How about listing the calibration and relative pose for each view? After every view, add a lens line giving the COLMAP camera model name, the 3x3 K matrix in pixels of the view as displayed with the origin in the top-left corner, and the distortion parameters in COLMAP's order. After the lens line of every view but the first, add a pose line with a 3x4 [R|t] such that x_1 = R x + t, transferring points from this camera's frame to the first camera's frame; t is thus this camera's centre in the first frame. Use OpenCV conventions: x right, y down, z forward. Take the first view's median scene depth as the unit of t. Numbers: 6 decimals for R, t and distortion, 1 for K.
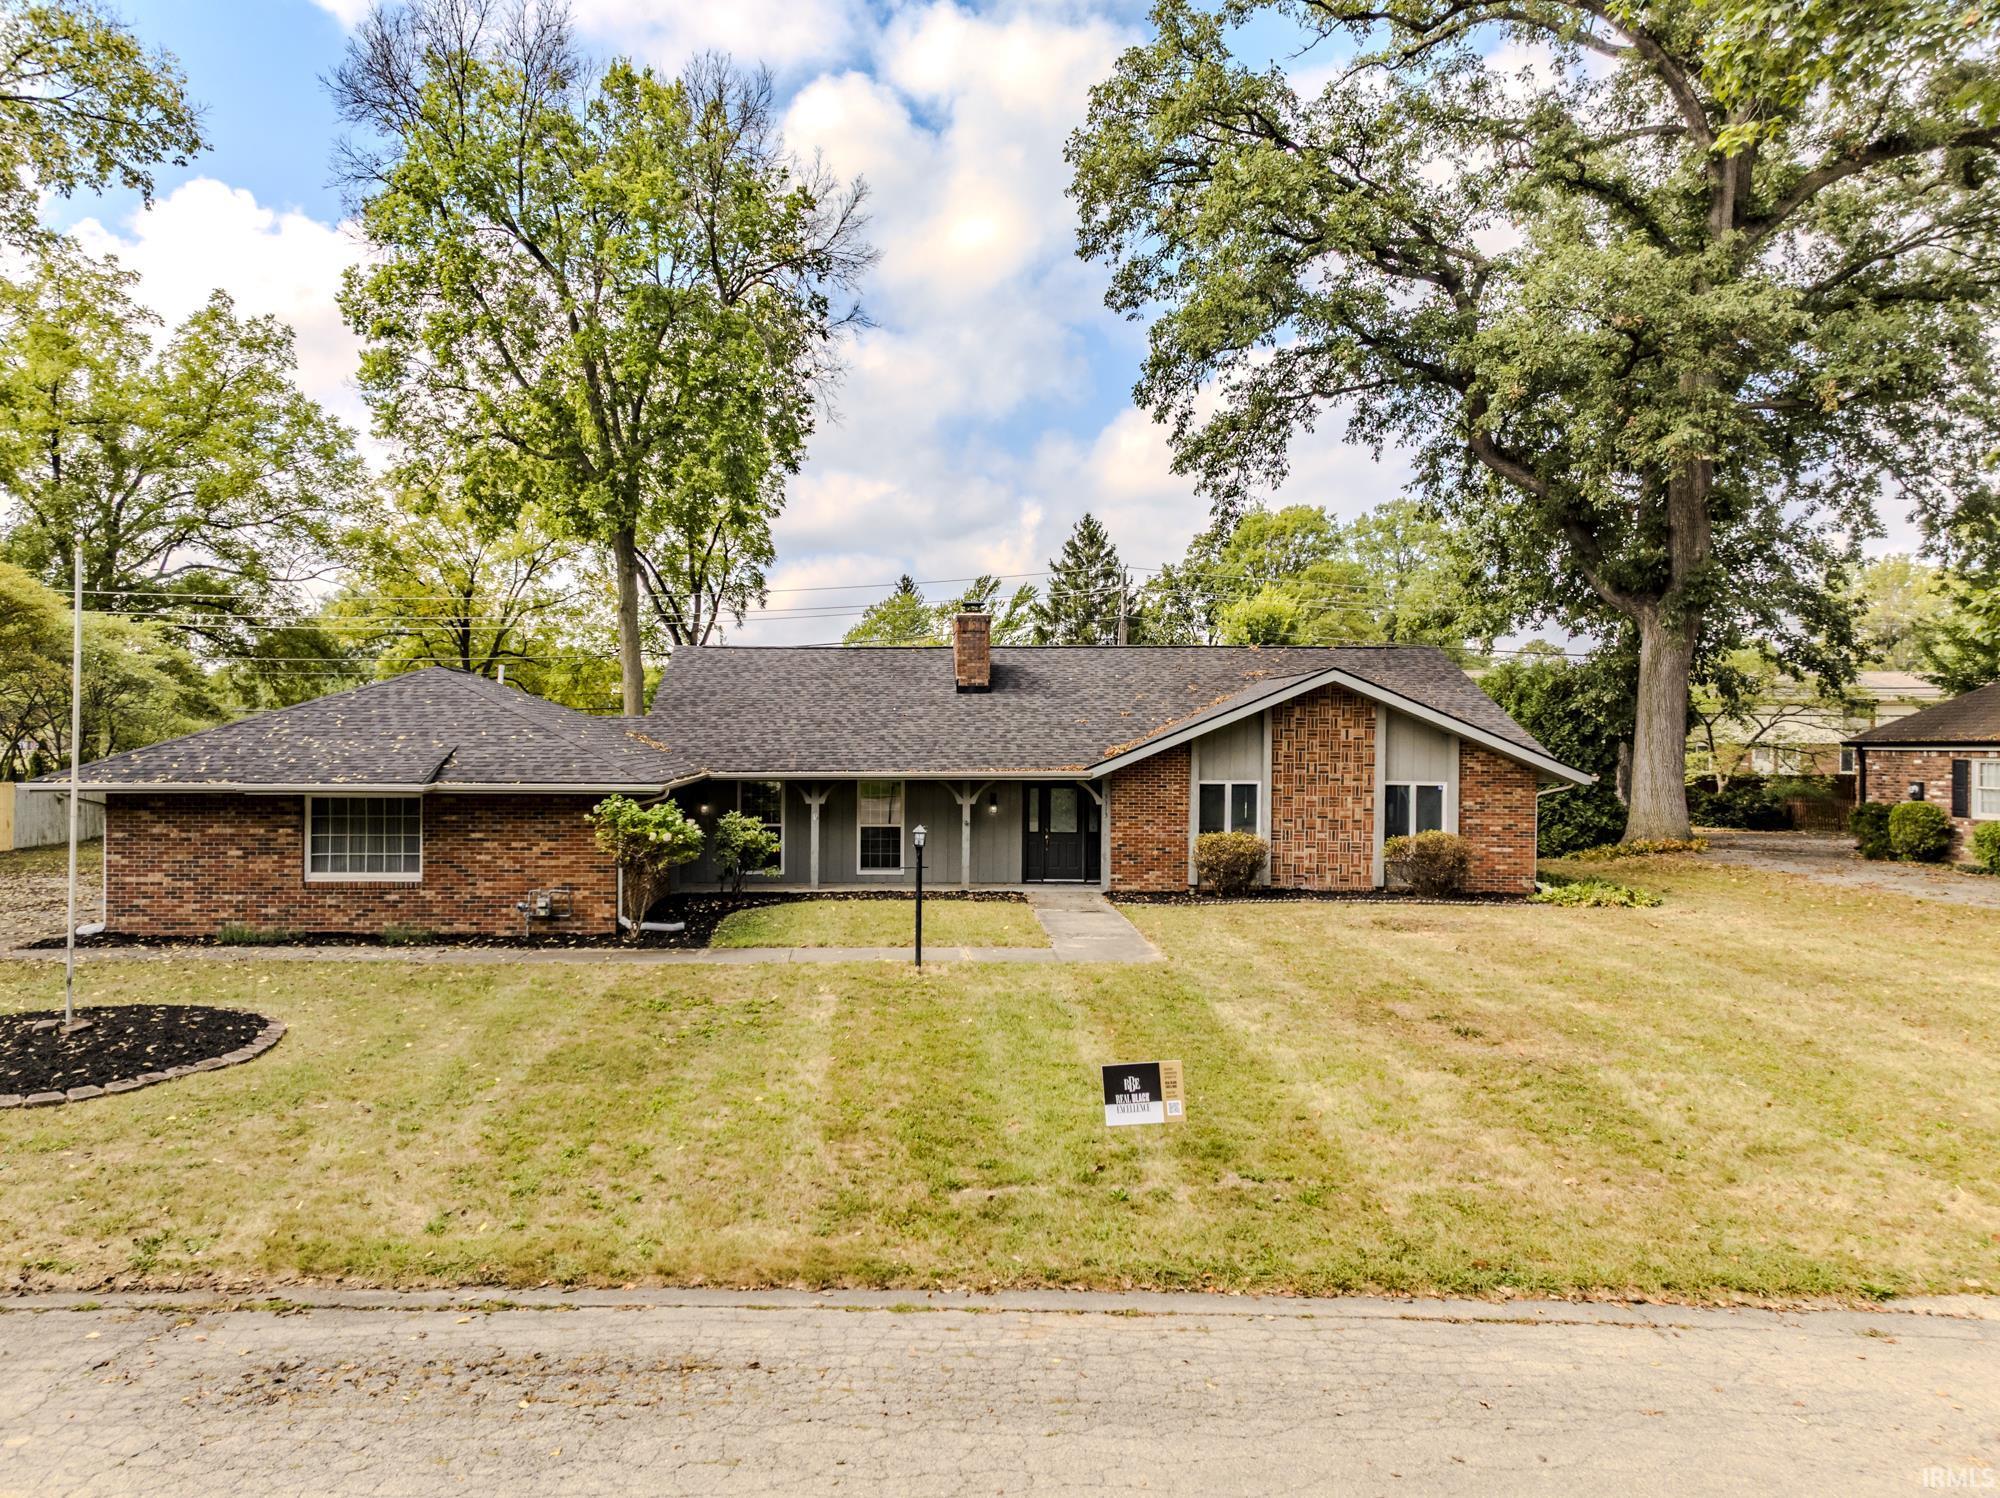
lens RADIAL K [[1445.4, 0, 899.1], [0, 1445.4, 745.0], [0, 0, 1]] dist [0.041252, 0.003476]
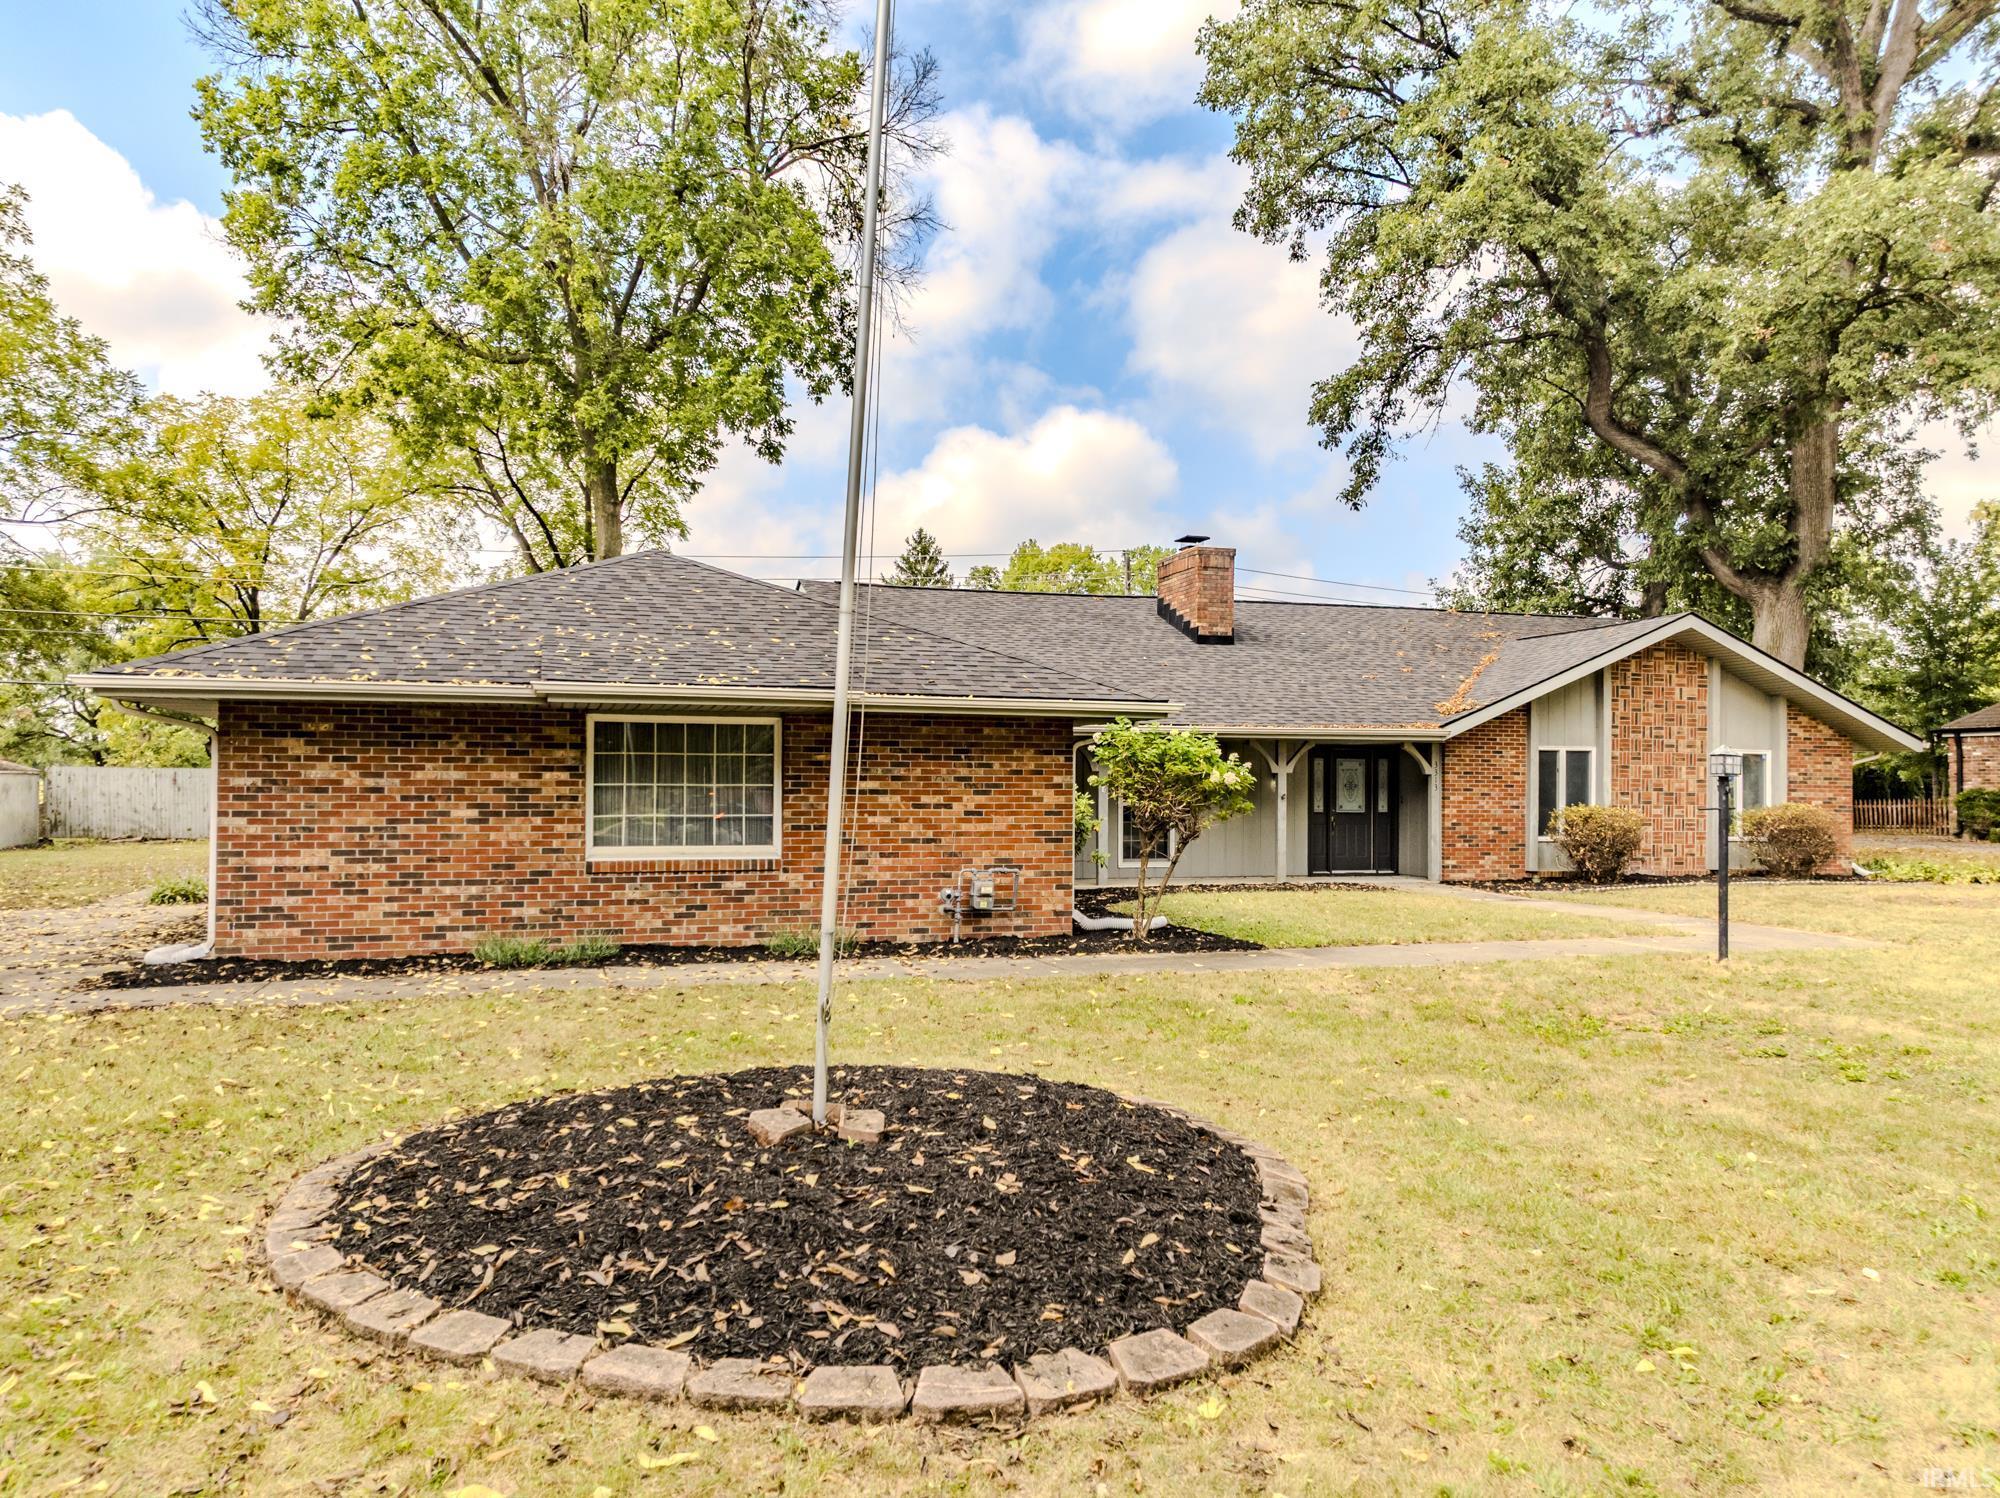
lens RADIAL K [[1419.0, 0, 1001.1], [0, 1419.0, 758.3], [0, 0, 1]] dist [0.032146, 0.000768]
pose [[0.954060, 0.006960, 0.299535, -0.420652], [0.000433, 0.999697, -0.024609, 0.065984], [-0.299615, 0.023608, 0.953768, 0.393332]]
